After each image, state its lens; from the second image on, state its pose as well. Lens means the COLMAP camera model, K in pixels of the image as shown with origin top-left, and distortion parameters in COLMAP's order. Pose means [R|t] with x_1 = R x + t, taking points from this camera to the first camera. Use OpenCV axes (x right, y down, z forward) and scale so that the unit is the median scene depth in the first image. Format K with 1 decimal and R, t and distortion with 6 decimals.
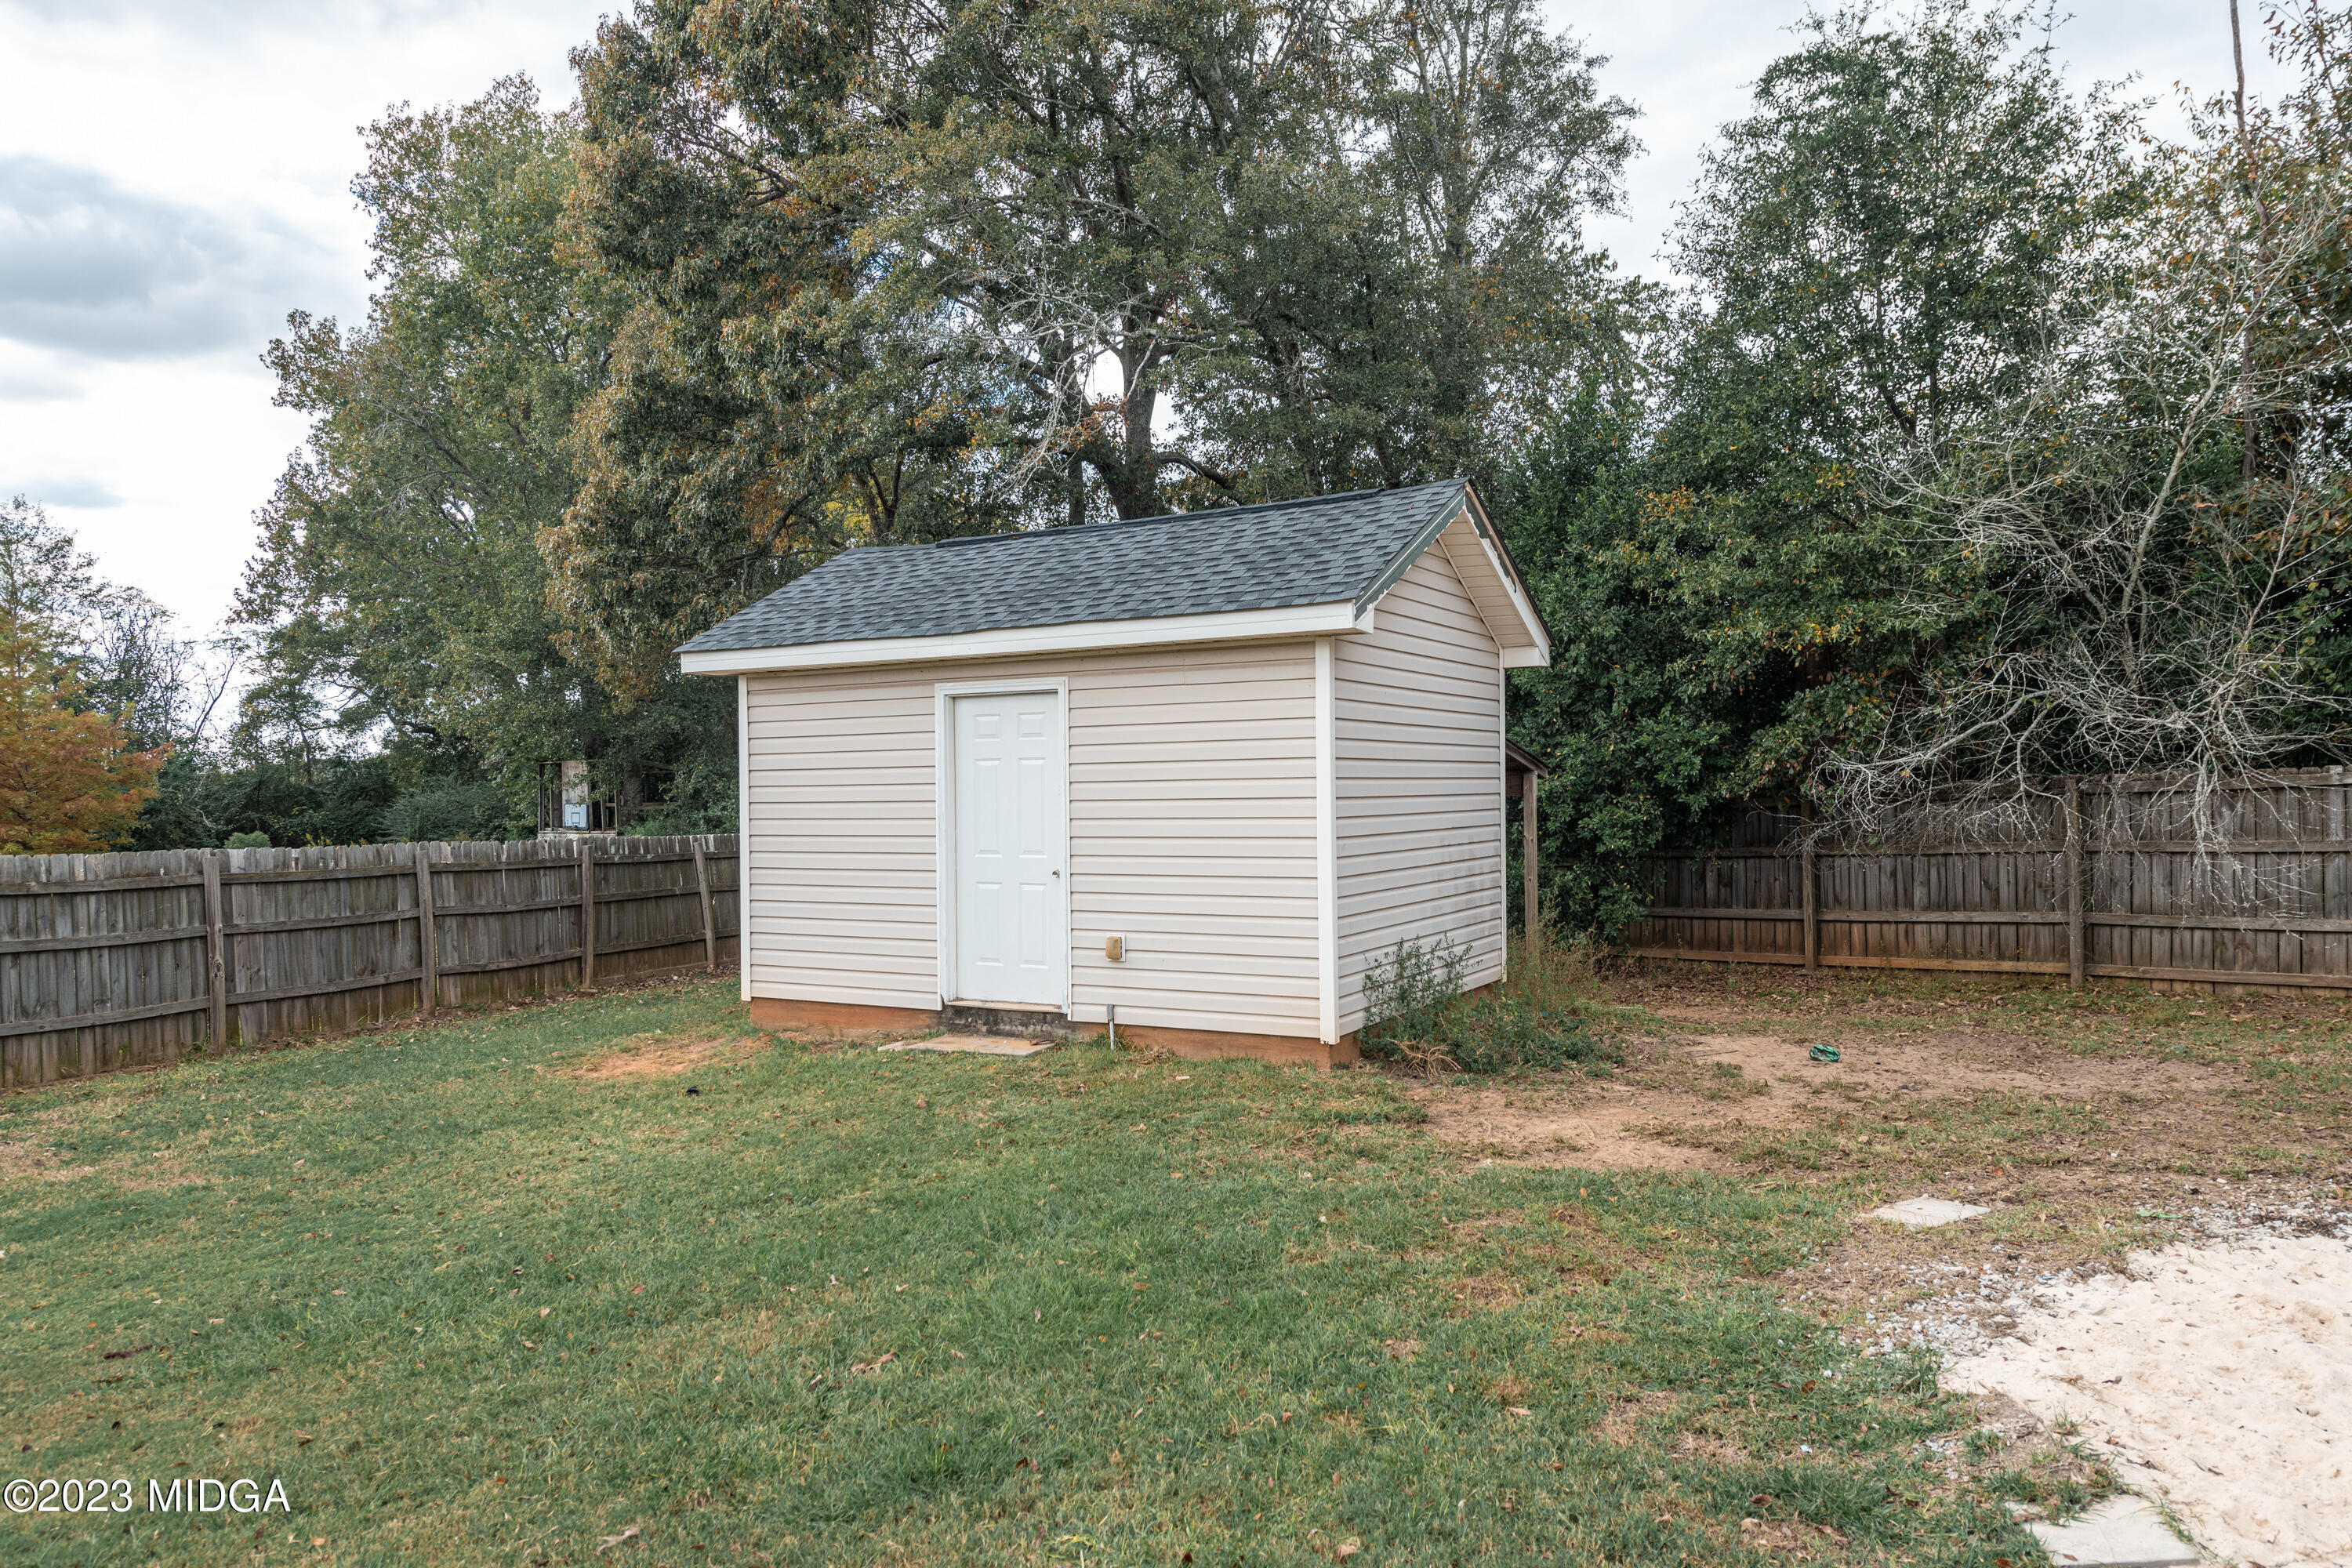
lens RADIAL K [[1629.9, 0, 1254.7], [0, 1629.9, 779.4], [0, 0, 1]] dist [0.009144, -0.004063]
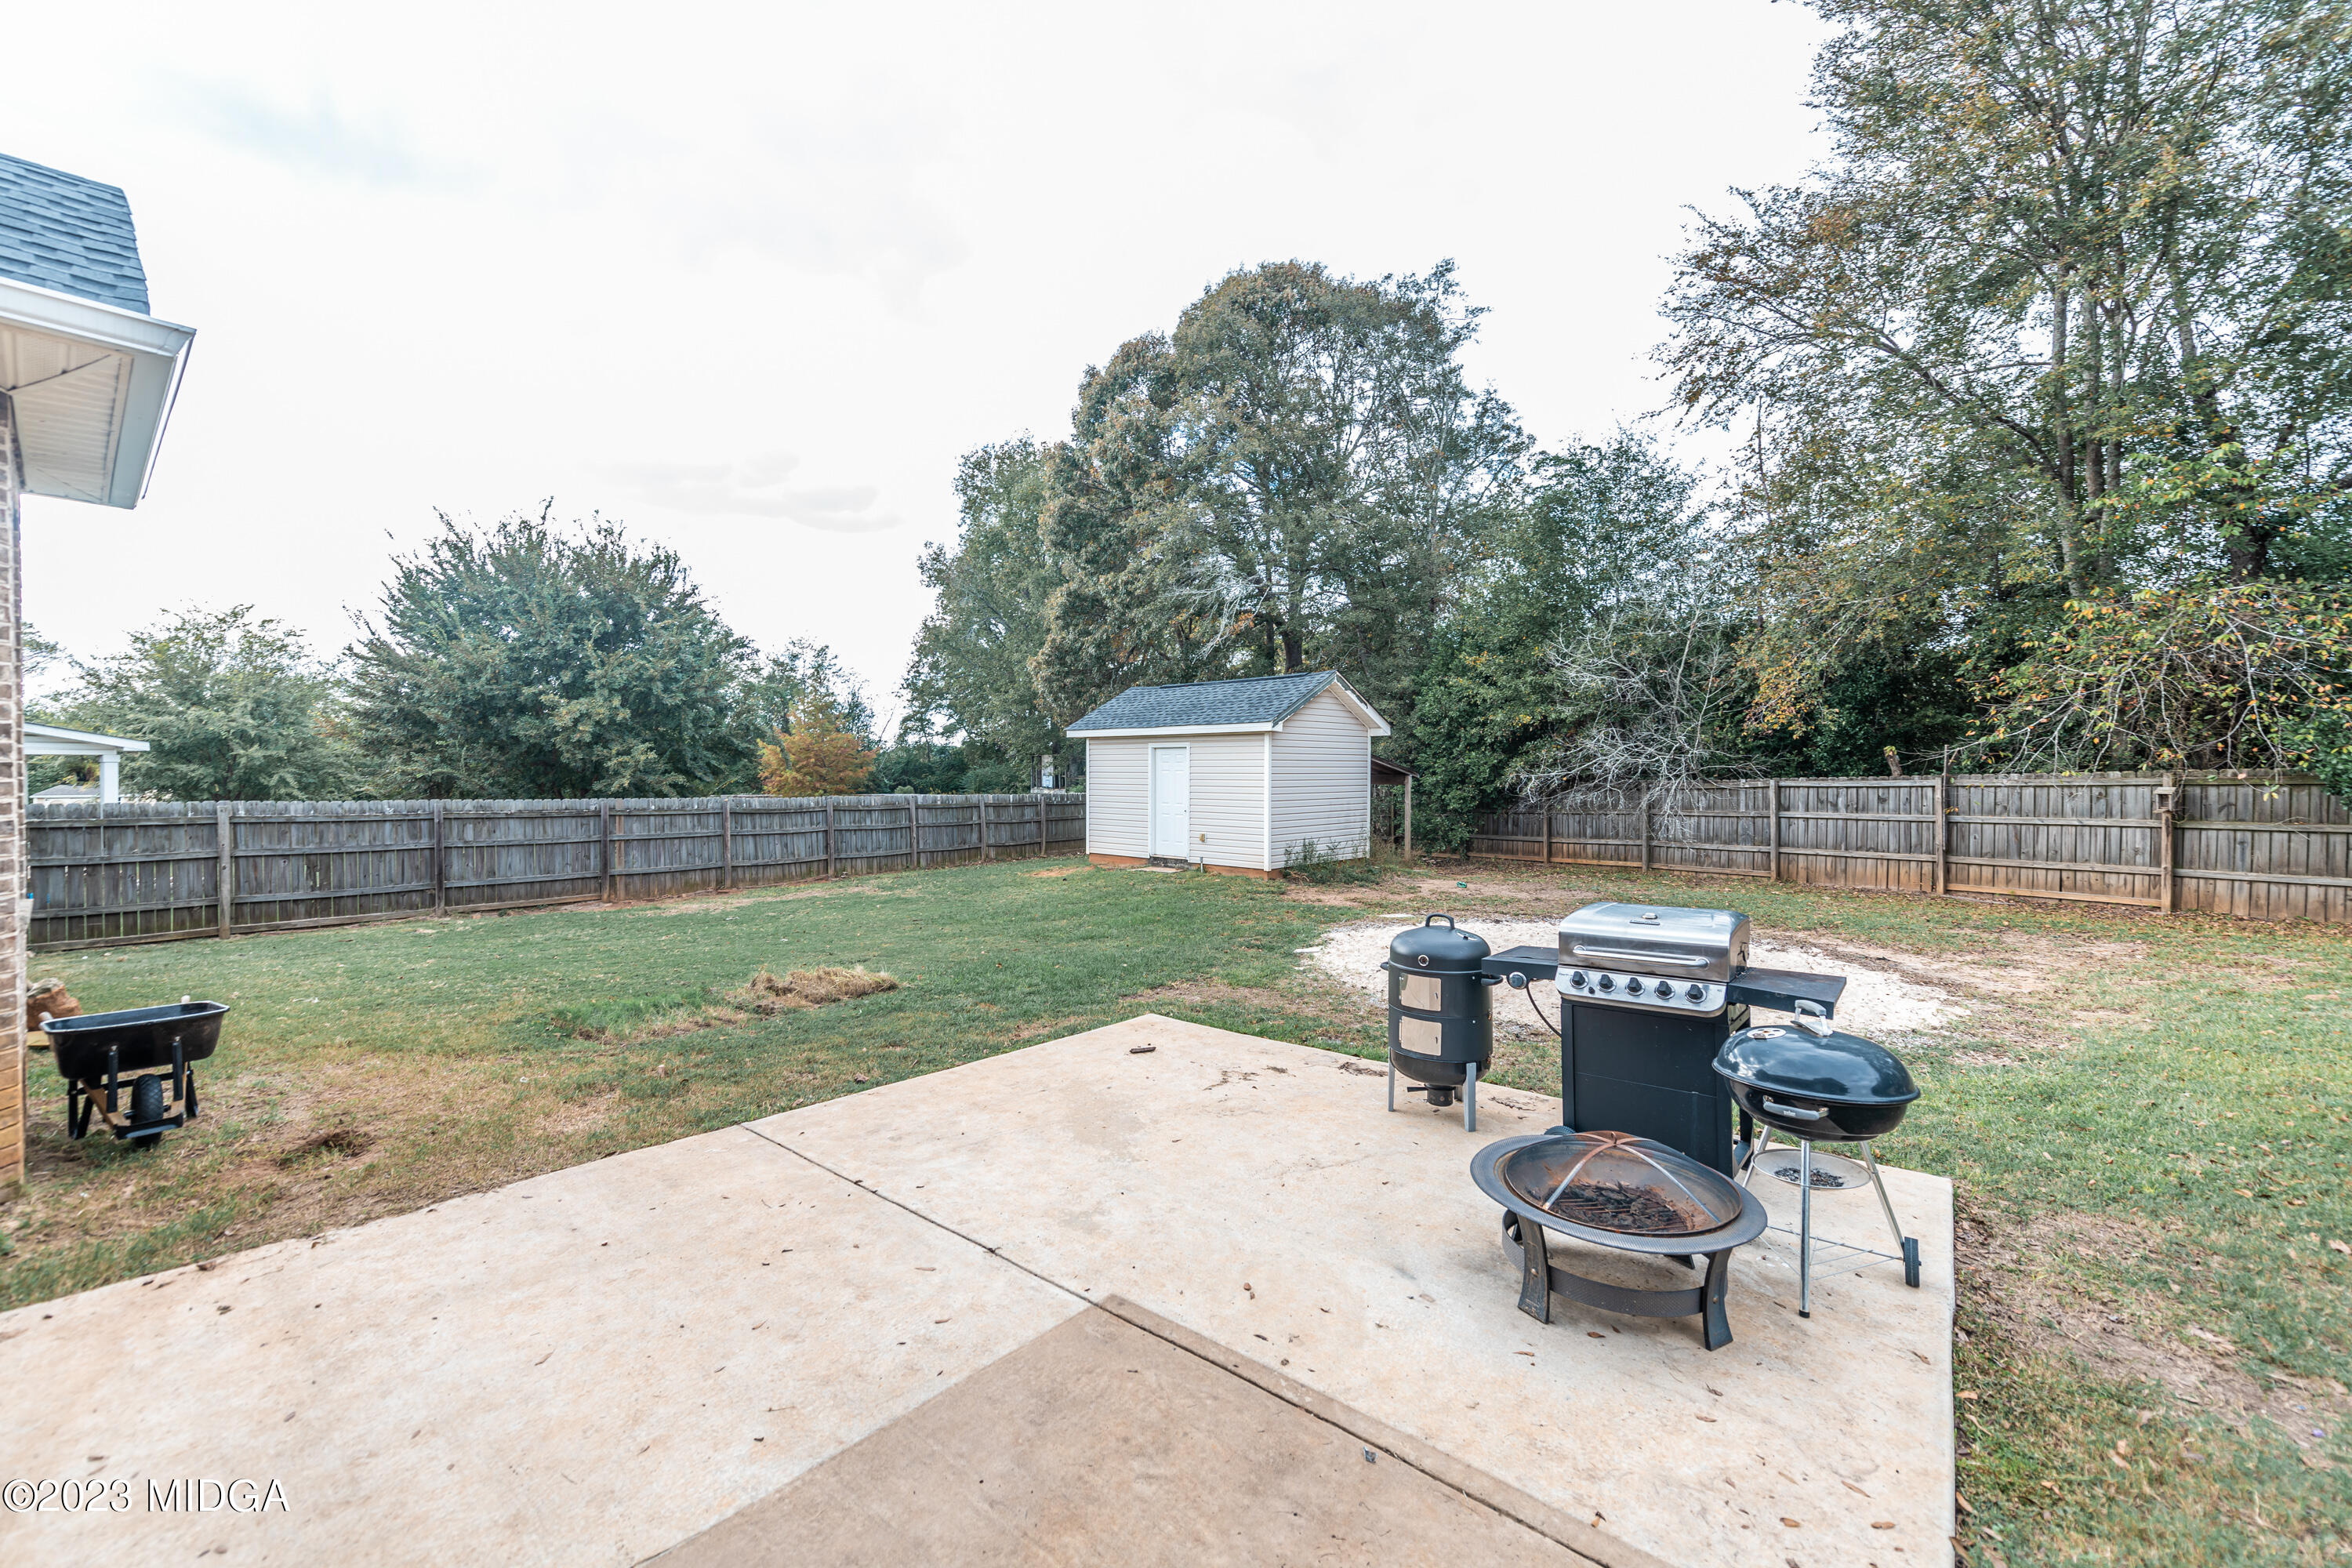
lens RADIAL K [[939.3, 0, 1209.3], [0, 939.3, 784.1], [0, 0, 1]] dist [0.014696, -0.006529]
pose [[0.973332, 0.018472, -0.228655, 0.124364], [-0.013297, 0.999620, 0.024153, -0.012674], [0.229014, -0.020468, 0.973208, -0.251396]]
